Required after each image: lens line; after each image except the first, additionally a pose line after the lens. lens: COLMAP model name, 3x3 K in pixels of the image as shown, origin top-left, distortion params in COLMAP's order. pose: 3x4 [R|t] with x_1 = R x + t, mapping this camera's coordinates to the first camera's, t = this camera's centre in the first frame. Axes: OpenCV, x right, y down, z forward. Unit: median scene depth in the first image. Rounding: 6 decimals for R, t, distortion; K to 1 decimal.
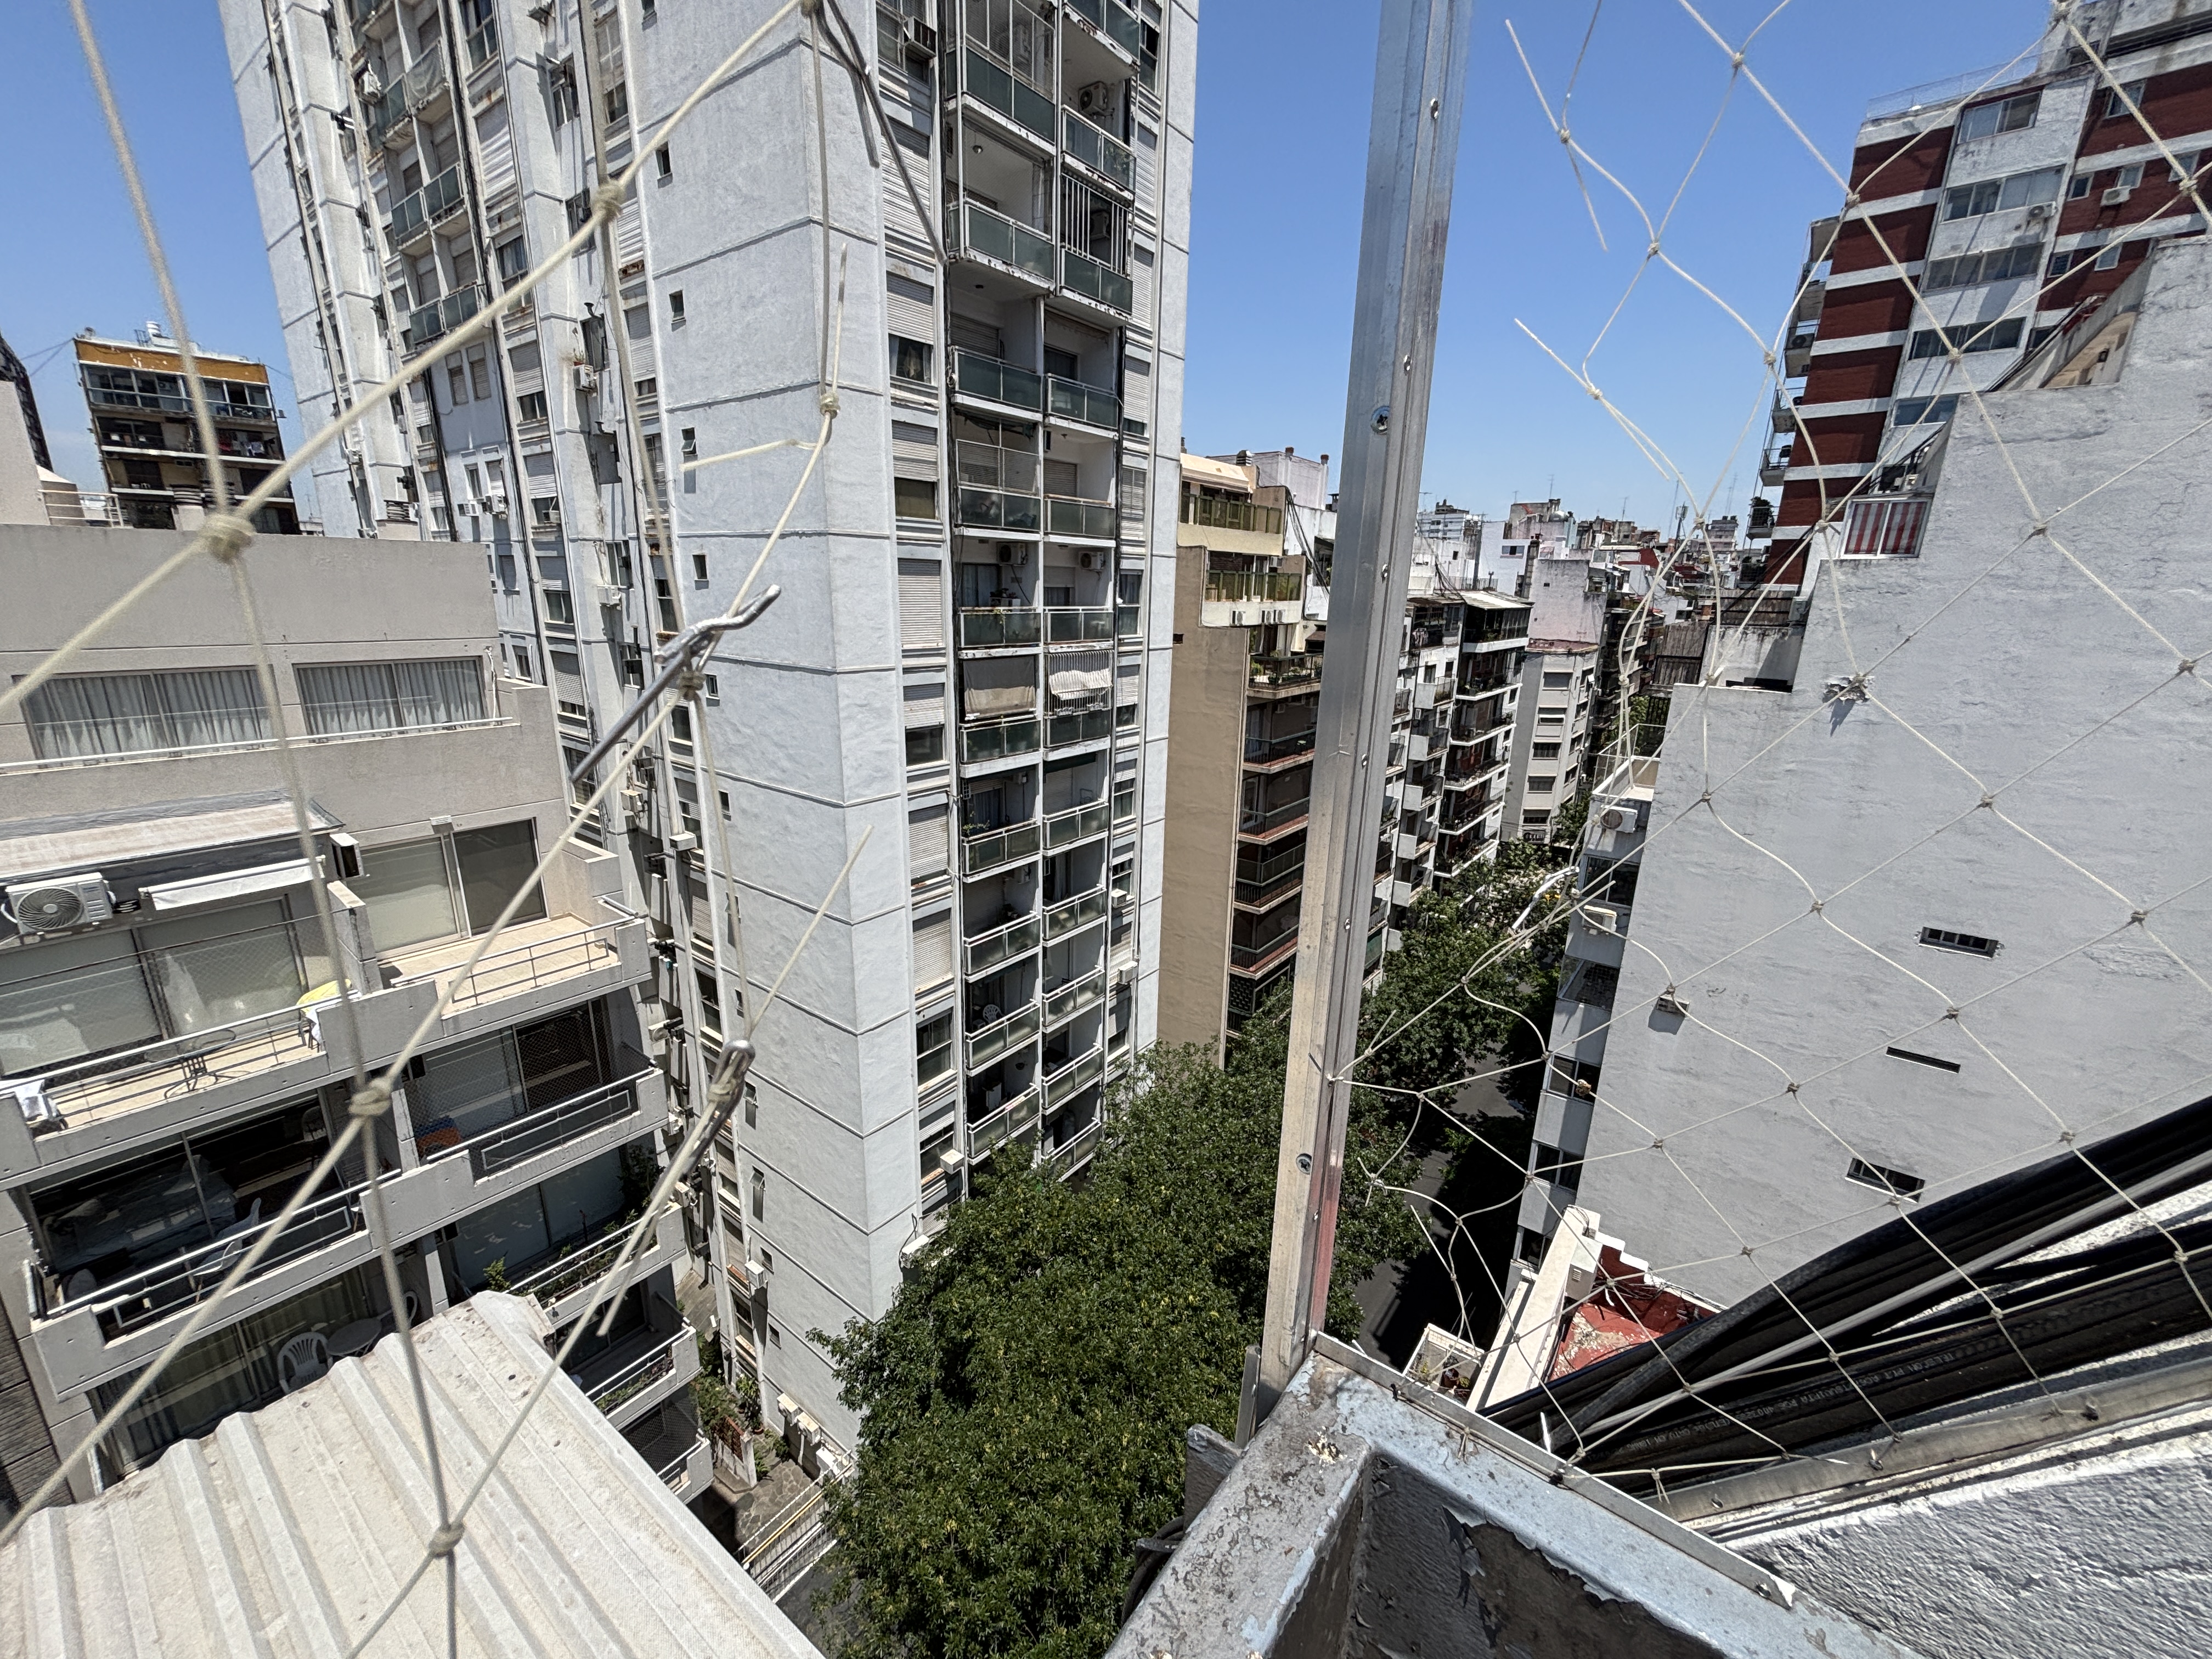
lens RADIAL K [[891.9, 0, 1106.0], [0, 891.9, 829.5], [0, 0, 1]] dist [0.013470, -0.009136]
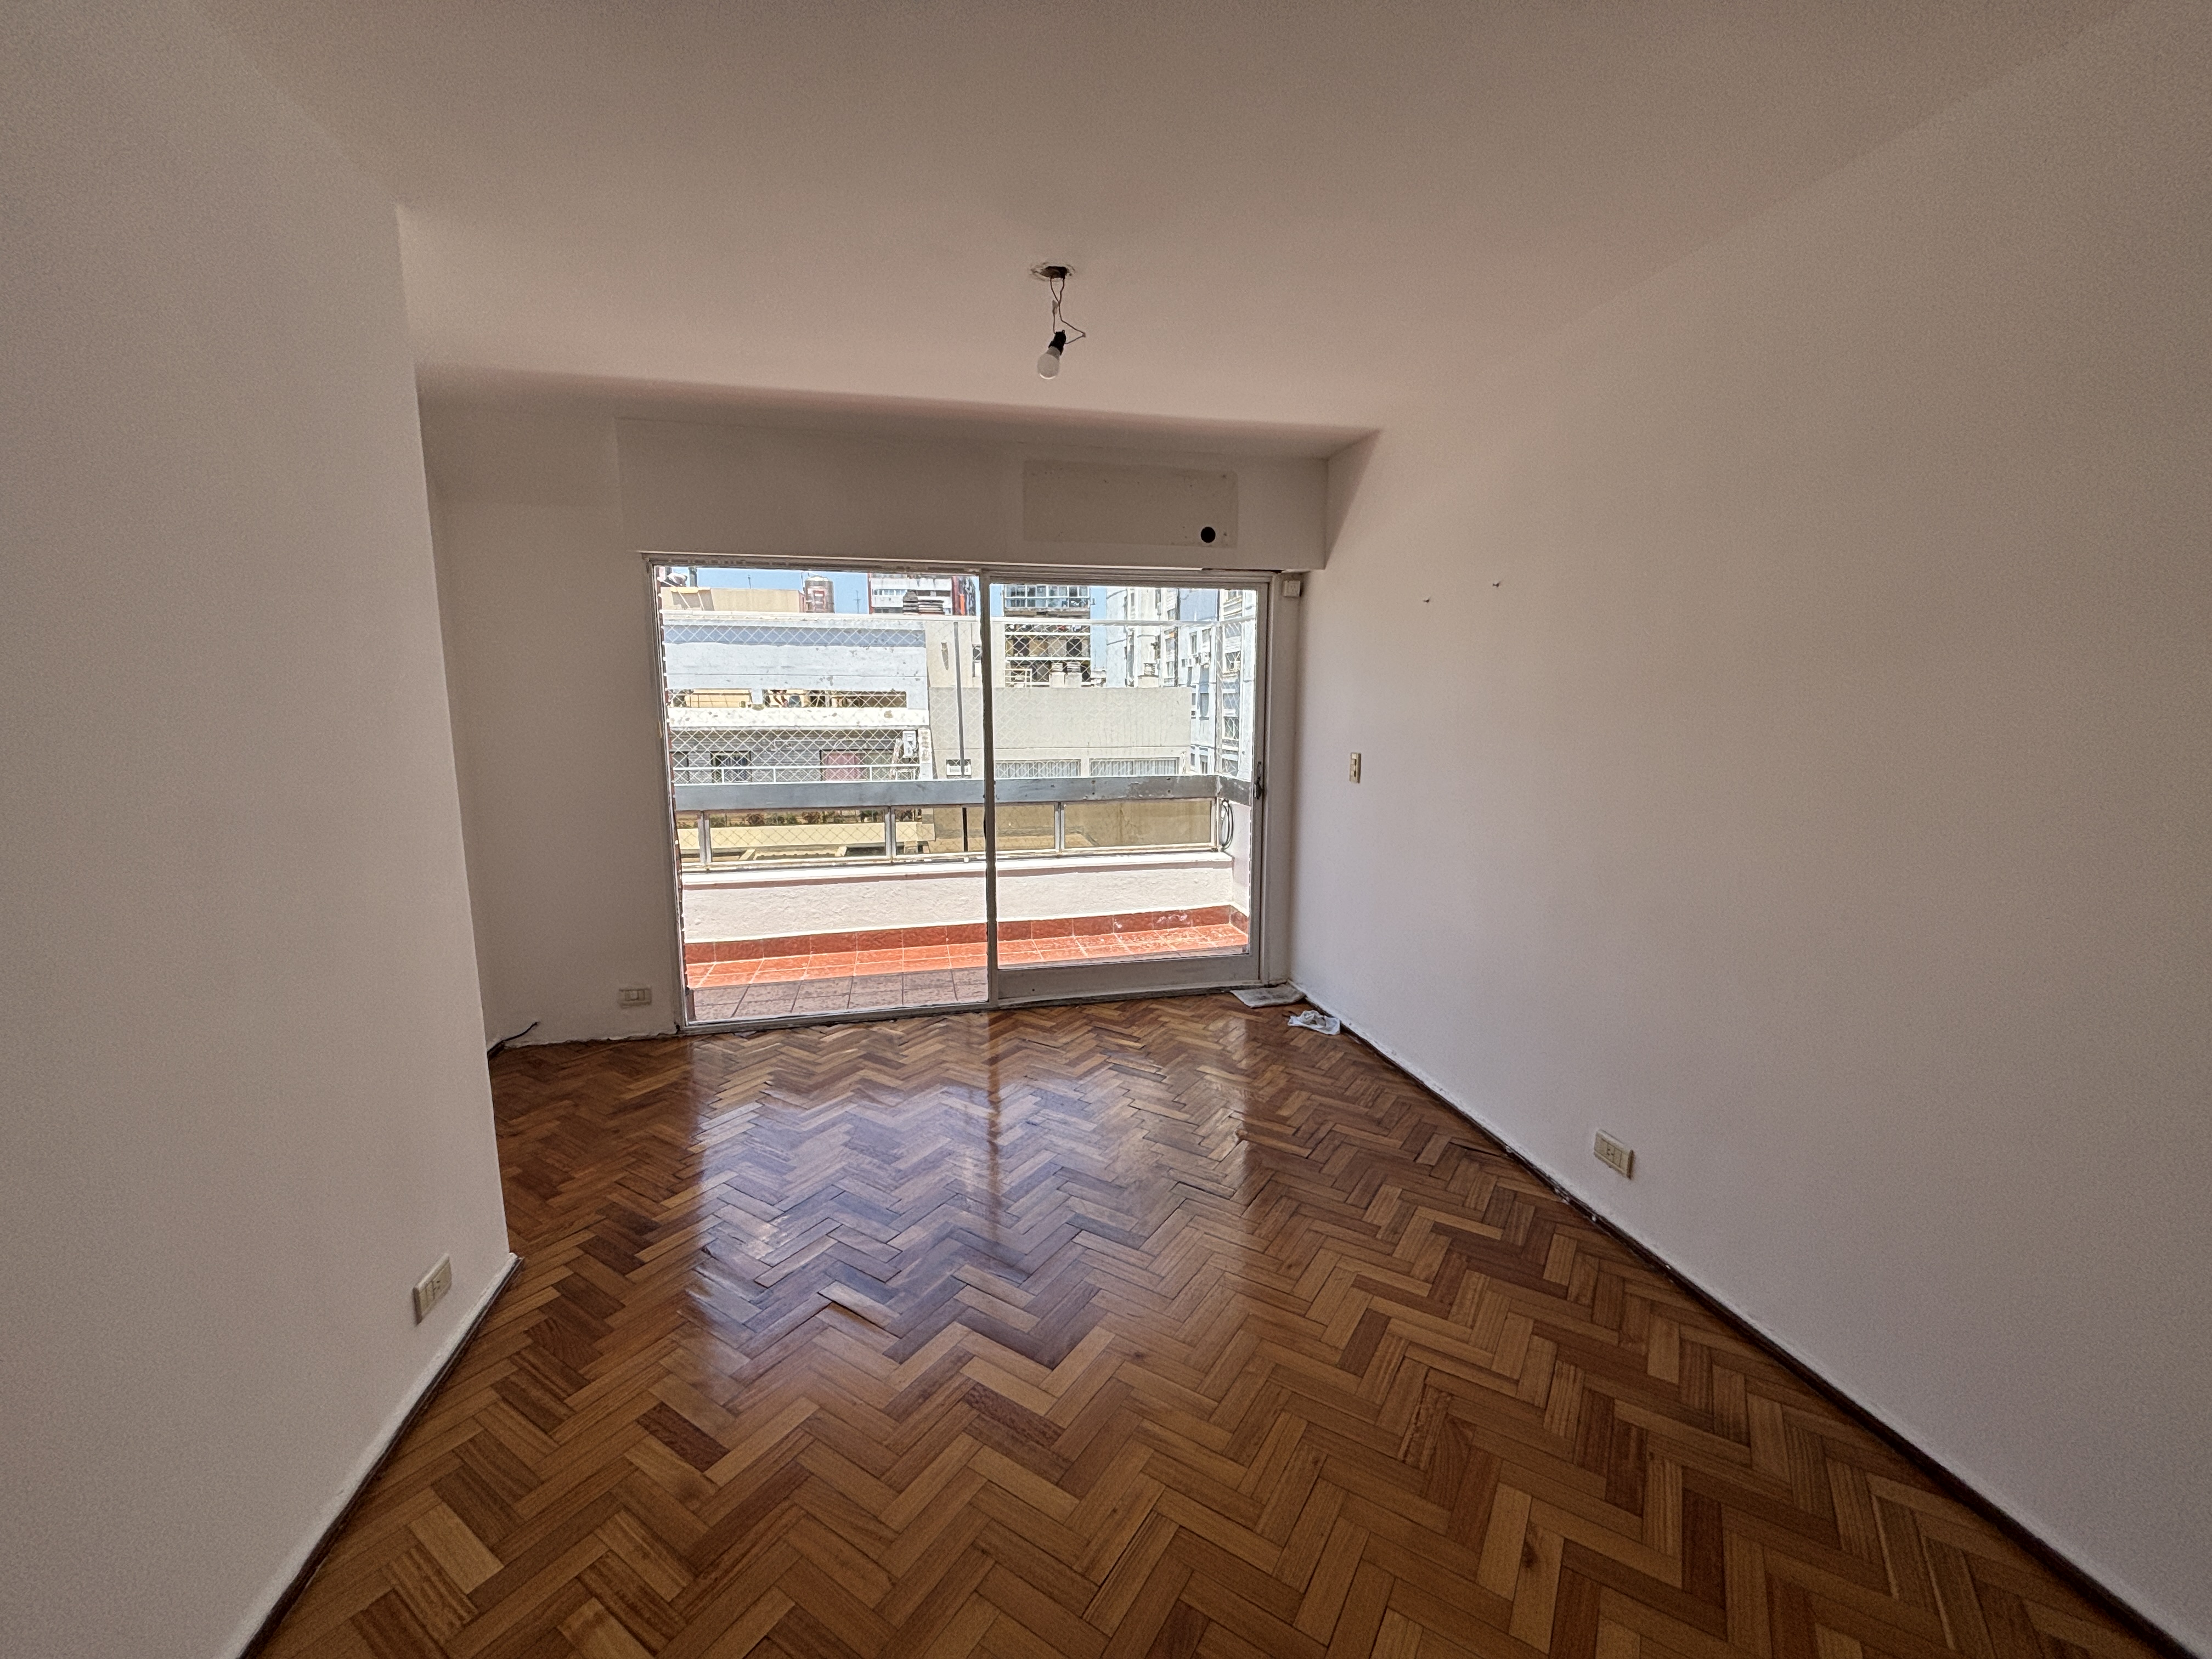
lens RADIAL K [[891.9, 0, 1106.0], [0, 891.9, 829.5], [0, 0, 1]] dist [0.013470, -0.009136]
pose [[0.774581, 0.069742, -0.628618, 0.115881], [-0.151637, 0.985392, -0.077522, 0.042421], [0.614028, 0.155369, 0.773841, -0.160180]]
